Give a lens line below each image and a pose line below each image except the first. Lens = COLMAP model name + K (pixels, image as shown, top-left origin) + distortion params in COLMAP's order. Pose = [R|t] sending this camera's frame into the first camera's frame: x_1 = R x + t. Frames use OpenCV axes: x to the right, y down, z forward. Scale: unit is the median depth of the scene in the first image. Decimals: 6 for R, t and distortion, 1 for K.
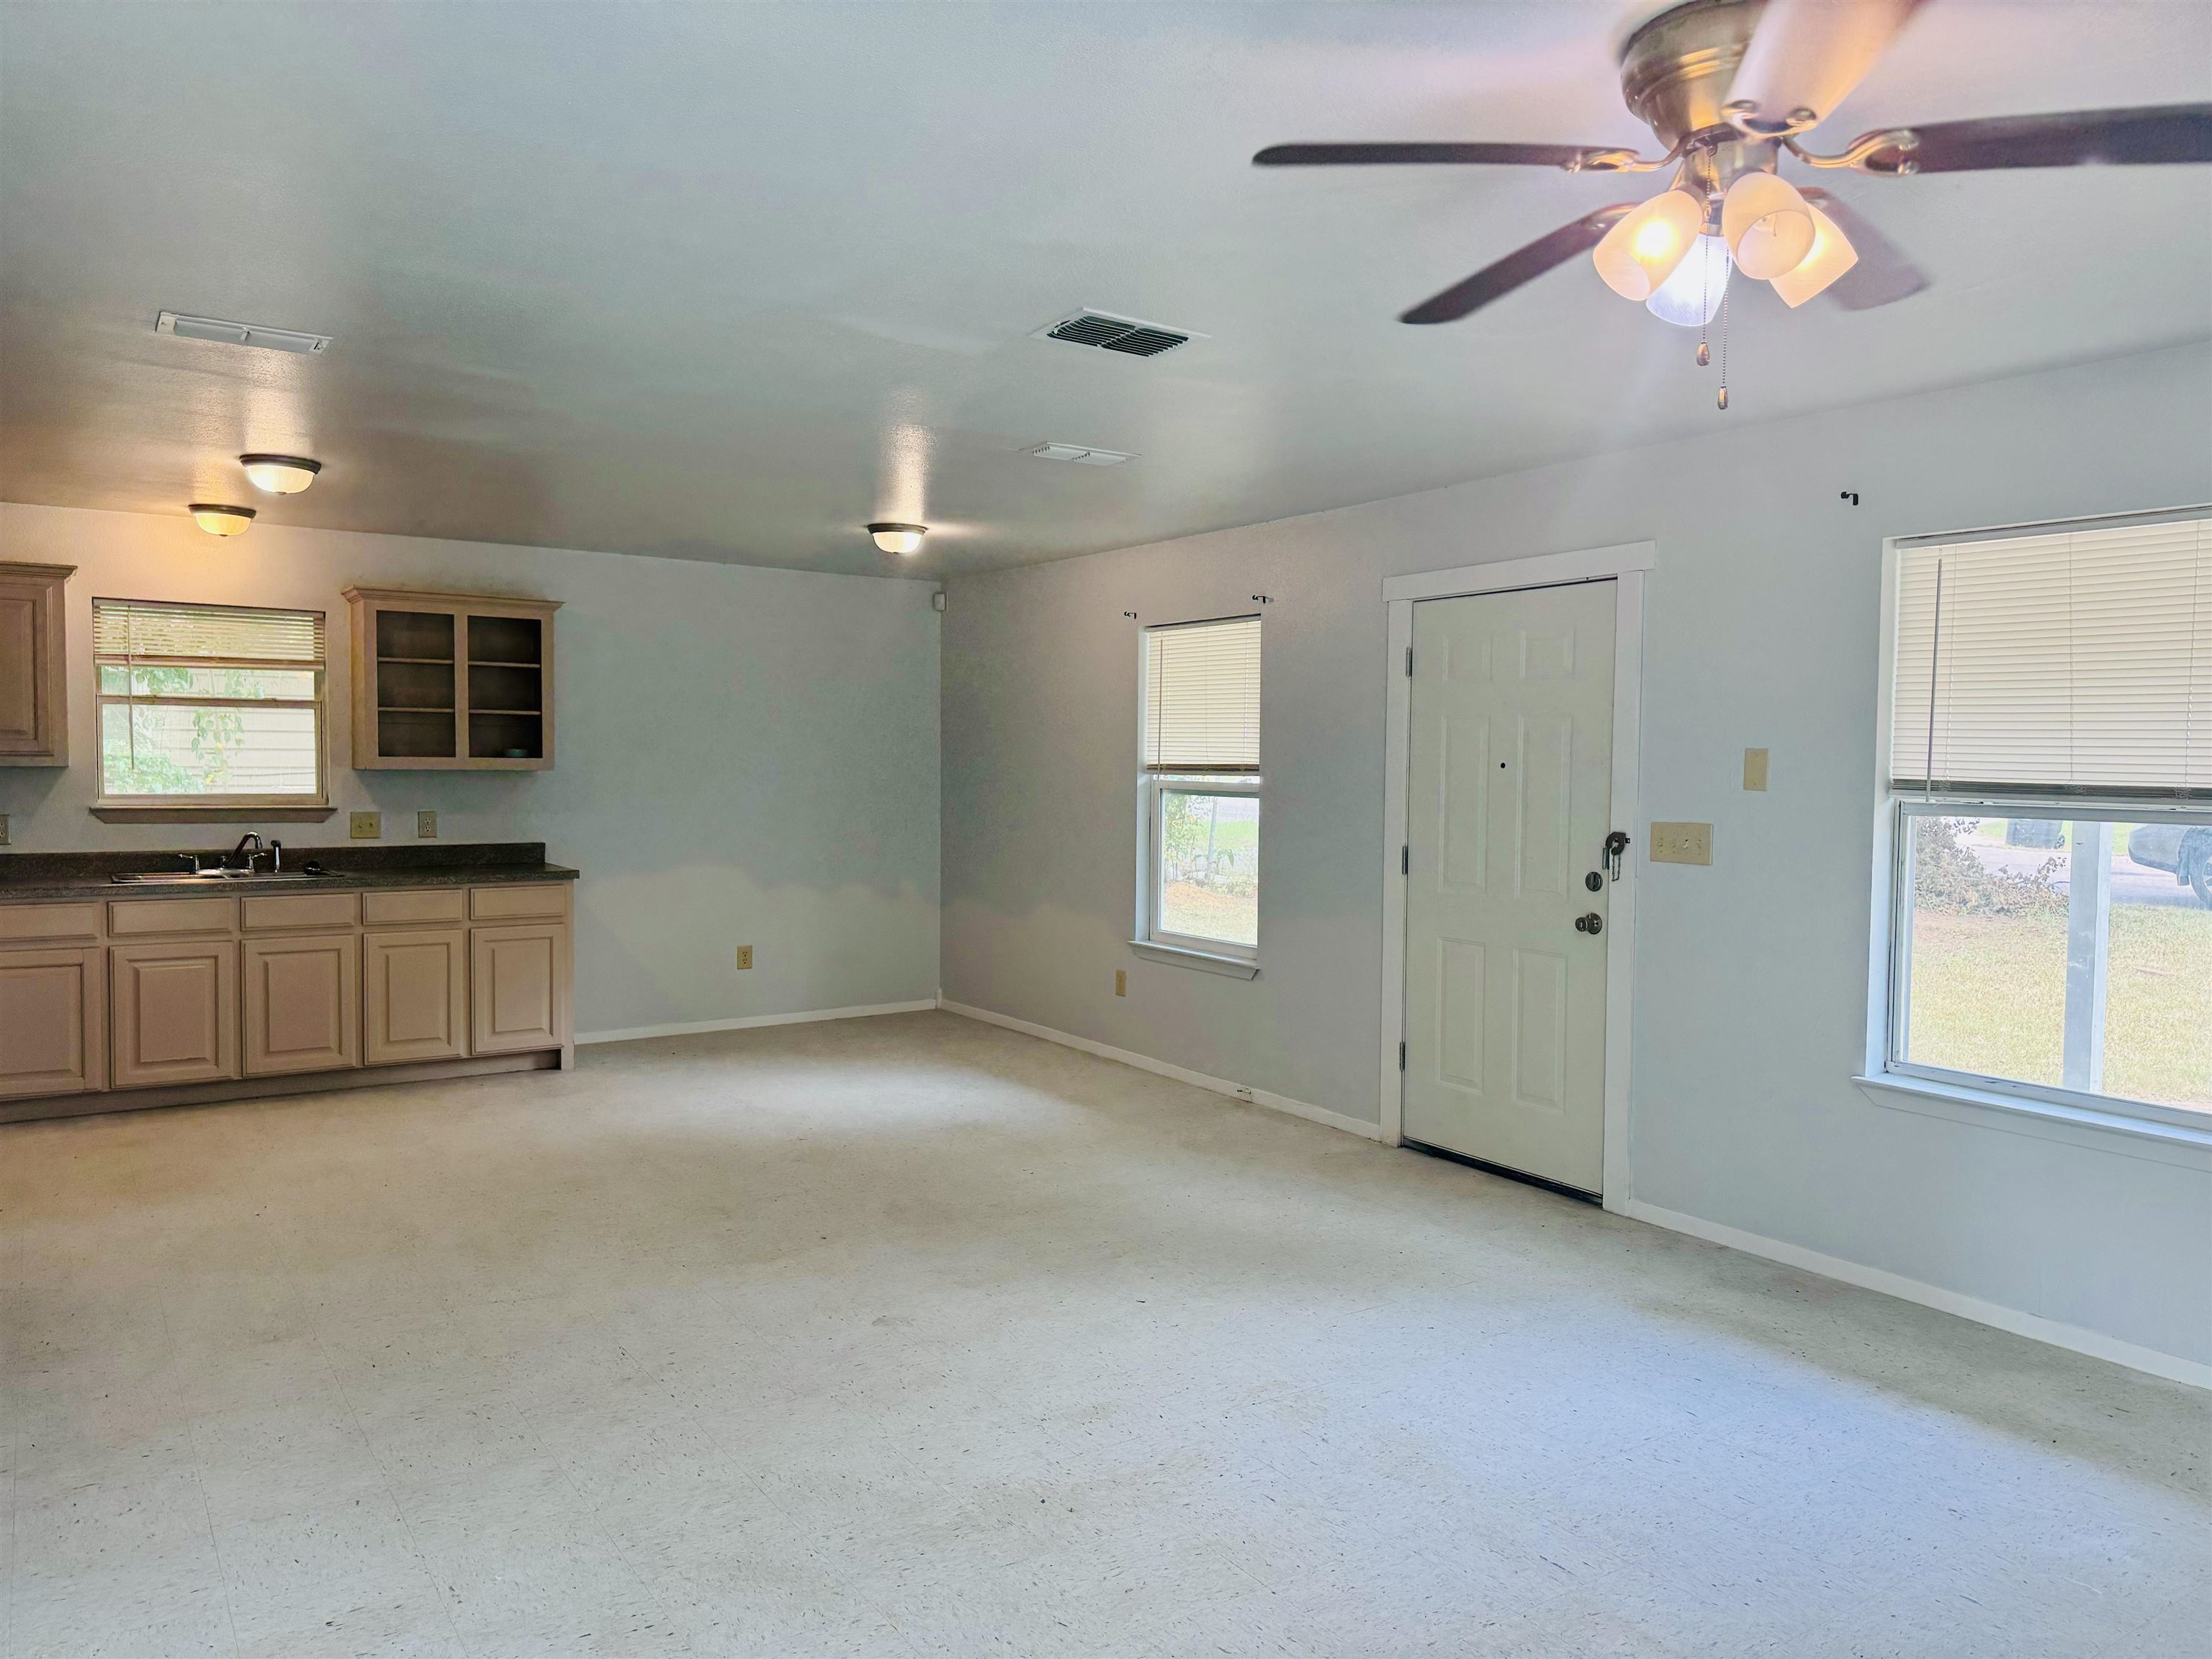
lens RADIAL K [[1539.3, 0, 1106.0], [0, 1539.3, 829.5], [0, 0, 1]] dist [0.190146, -0.383836]
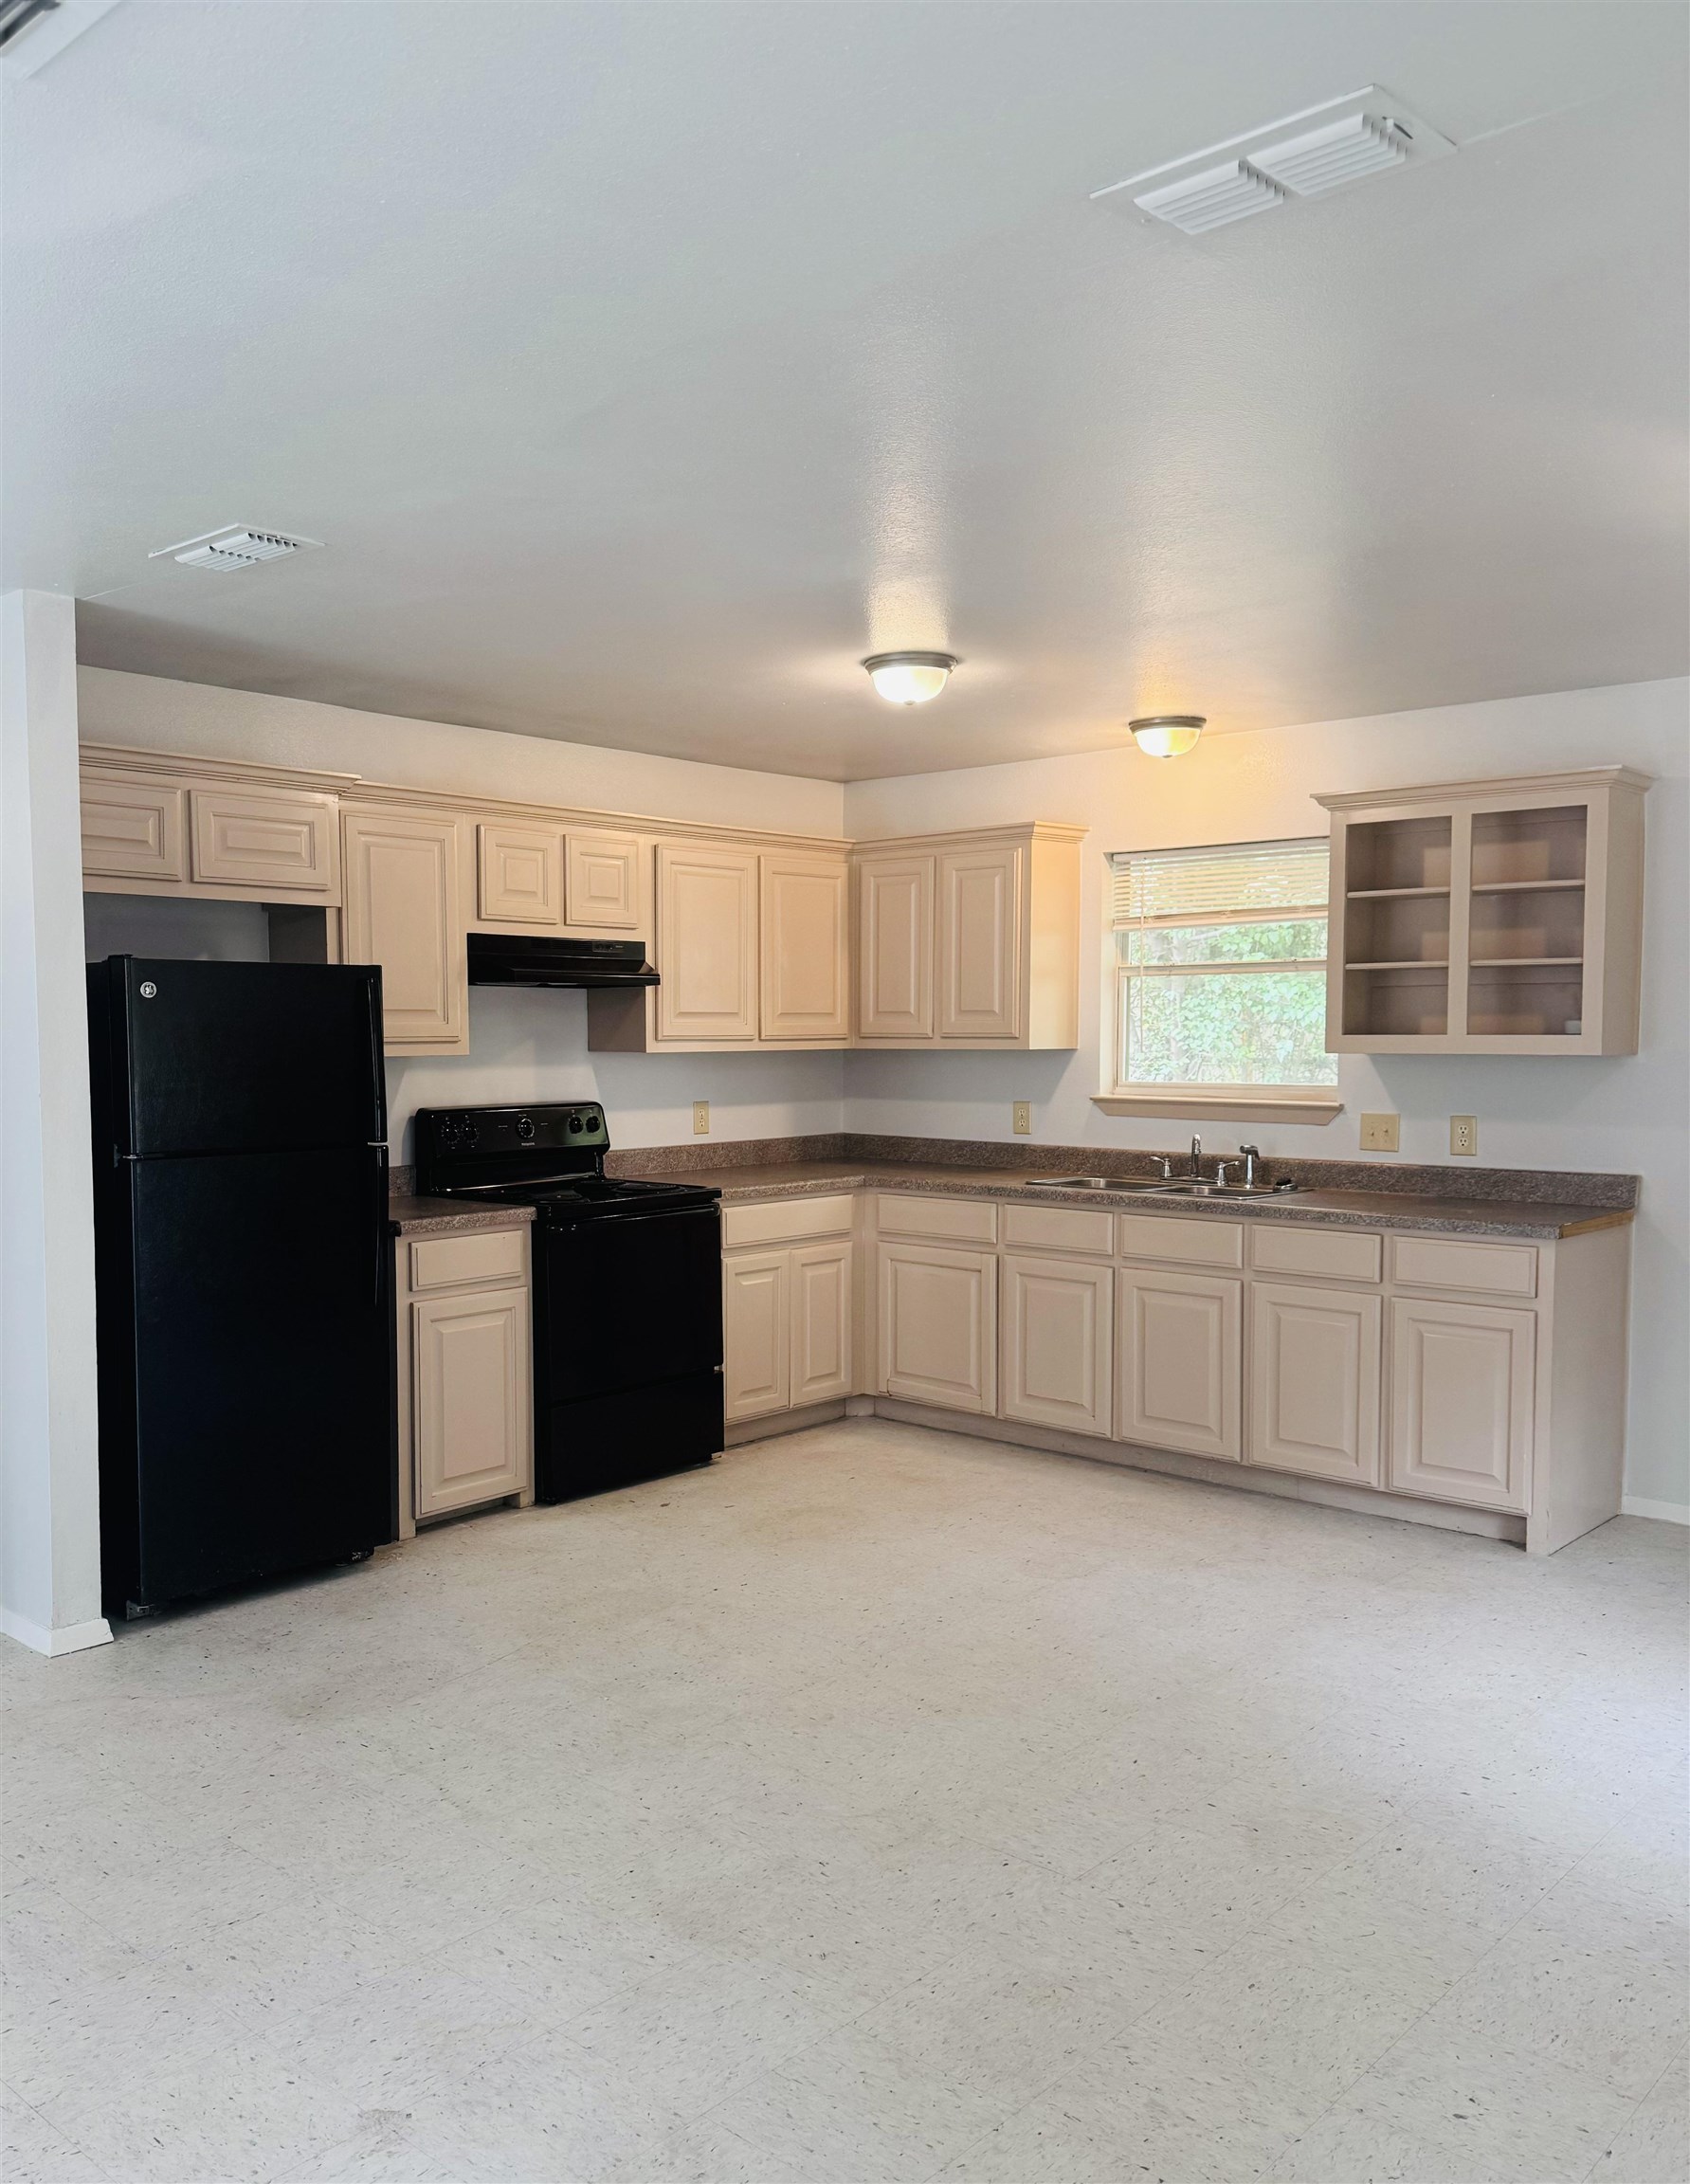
lens RADIAL K [[1757.2, 0, 736.9], [0, 1757.2, 1141.4], [0, 0, 1]] dist [0.196970, -0.379789]
pose [[0.214288, 0.051823, -0.975395, 0.266961], [-0.039108, 0.998246, 0.044445, -0.024464], [0.975987, 0.028622, 0.215939, 0.580105]]
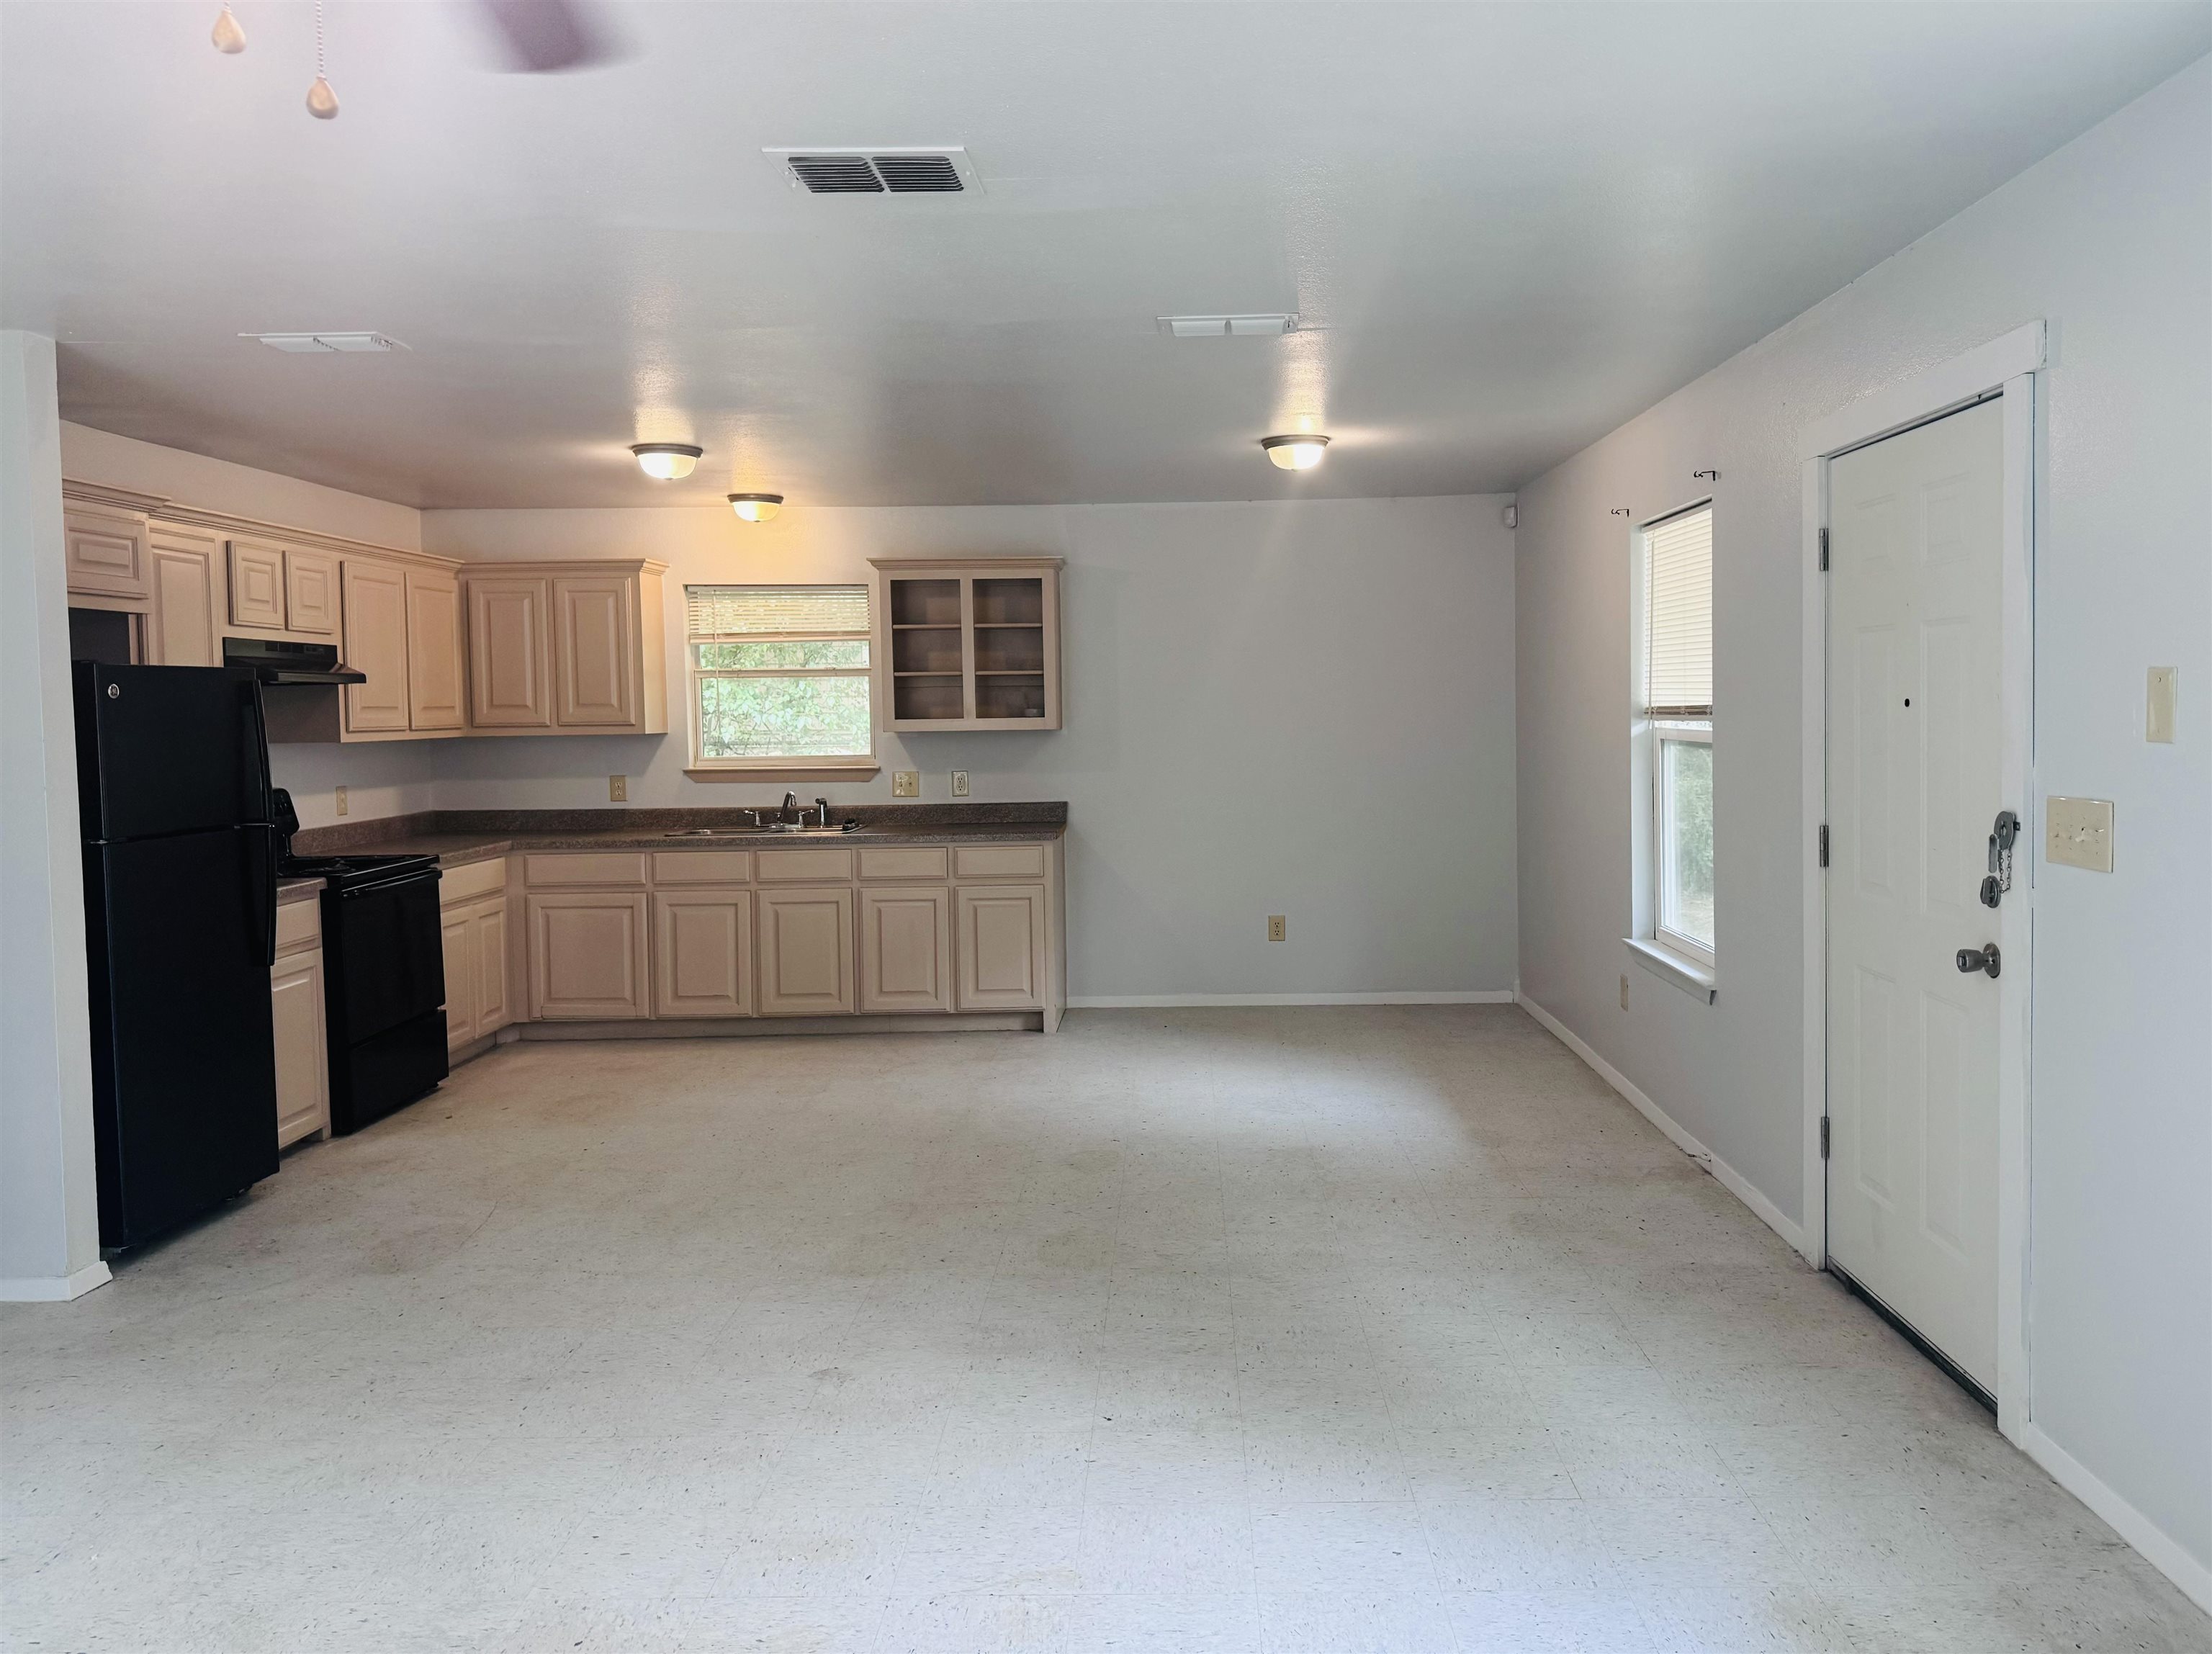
lens RADIAL K [[1619.3, 0, 1155.6], [0, 1619.3, 784.2], [0, 0, 1]] dist [0.094905, -0.128010]
pose [[0.818026, 0.003212, -0.575173, 0.311709], [-0.000812, 0.999990, 0.004431, -0.008311], [0.575181, -0.003158, 0.818020, 0.218635]]
